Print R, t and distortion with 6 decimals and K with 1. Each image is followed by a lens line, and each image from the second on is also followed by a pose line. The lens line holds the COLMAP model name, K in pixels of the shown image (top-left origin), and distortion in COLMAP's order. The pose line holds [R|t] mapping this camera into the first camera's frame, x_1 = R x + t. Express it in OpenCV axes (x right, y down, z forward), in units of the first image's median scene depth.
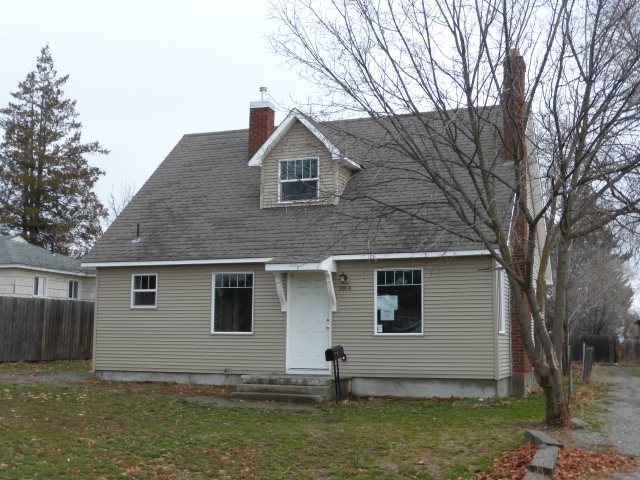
lens RADIAL K [[795.8, 0, 319.0], [0, 795.8, 240.1], [0, 0, 1]] dist [-0.063538, 0.000000]
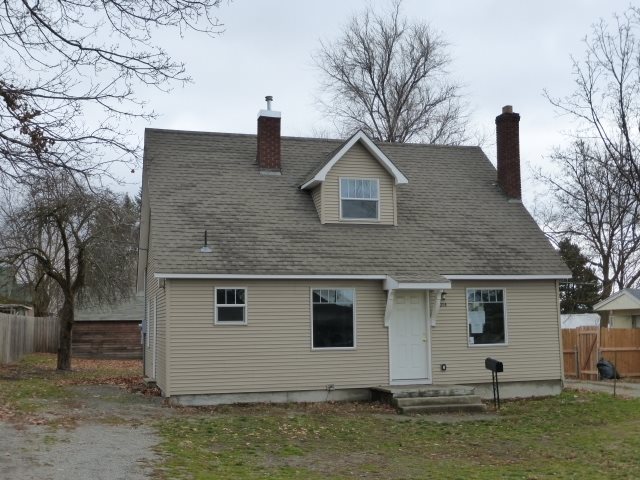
lens RADIAL K [[762.0, 0, 317.5], [0, 762.0, 238.0], [0, 0, 1]] dist [-0.040550, 0.000000]
pose [[0.801811, 0.049015, 0.595564, -0.674636], [-0.053829, 0.998503, -0.009706, -0.011615], [-0.595148, -0.024276, 0.803249, 0.229893]]
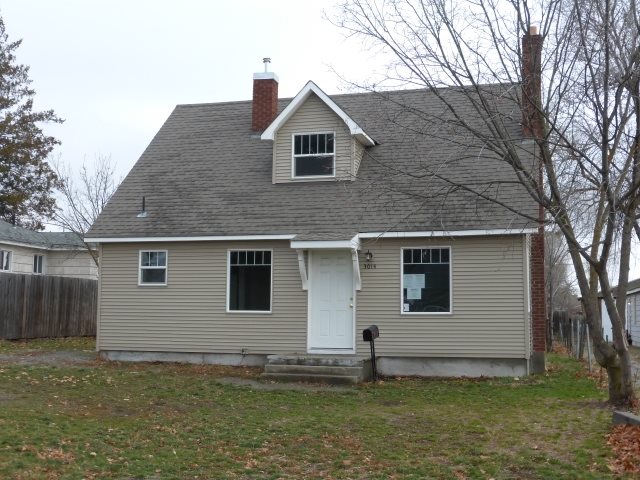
lens RADIAL K [[795.8, 0, 321.3], [0, 795.8, 236.9], [0, 0, 1]] dist [-0.063538, 0.000000]
pose [[0.995588, 0.008867, 0.093413, -0.108103], [-0.011564, 0.999530, 0.028375, -0.002845], [-0.093118, -0.029330, 0.995223, 0.026379]]
